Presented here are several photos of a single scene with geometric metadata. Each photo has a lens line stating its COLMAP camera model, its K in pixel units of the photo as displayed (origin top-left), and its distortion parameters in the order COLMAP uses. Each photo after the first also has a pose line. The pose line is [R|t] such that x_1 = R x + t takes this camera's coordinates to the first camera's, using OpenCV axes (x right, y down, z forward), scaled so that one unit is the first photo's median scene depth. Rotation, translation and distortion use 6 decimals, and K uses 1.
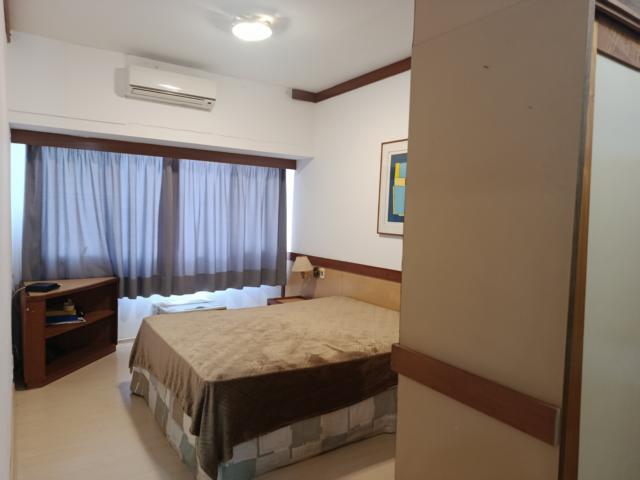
lens RADIAL K [[441.5, 0, 320.0], [0, 441.5, 240.0], [0, 0, 1]] dist [0.067324, -0.101635]
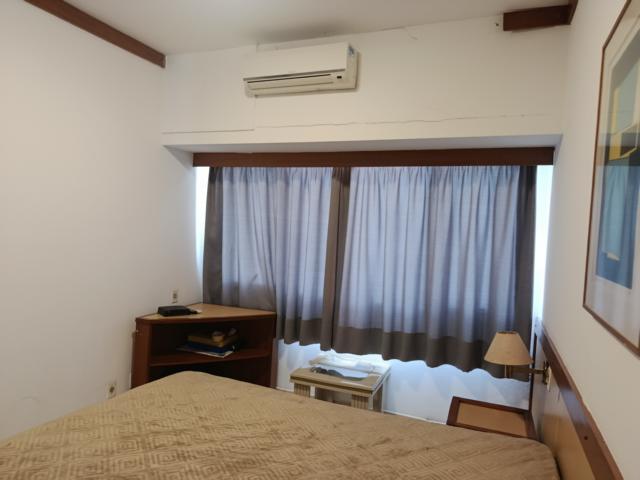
lens RADIAL K [[441.5, 0, 320.0], [0, 441.5, 240.0], [0, 0, 1]] dist [0.067324, -0.101635]
pose [[0.557033, 0.023597, -0.830155, 0.295898], [-0.087677, 0.995681, -0.030529, -0.037930], [0.825849, 0.089792, 0.556696, 0.611195]]
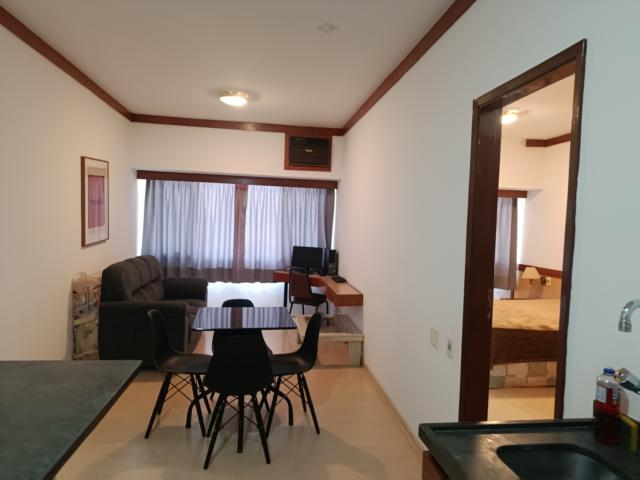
lens RADIAL K [[441.5, 0, 320.0], [0, 441.5, 240.0], [0, 0, 1]] dist [0.067324, -0.101635]
pose [[0.893854, 0.018513, -0.447975, -0.011376], [-0.034798, 0.998998, -0.028149, 0.019590], [0.447005, 0.040749, 0.893603, -0.497610]]
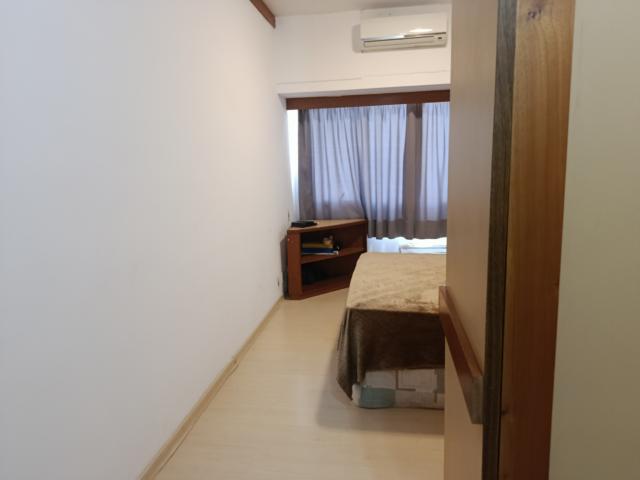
lens RADIAL K [[441.5, 0, 320.0], [0, 441.5, 240.0], [0, 0, 1]] dist [0.067324, -0.101635]
pose [[0.741744, 0.058088, -0.668162, 0.220331], [0.011774, 0.994961, 0.099569, 0.023357], [0.670579, -0.081721, 0.737323, 0.087848]]
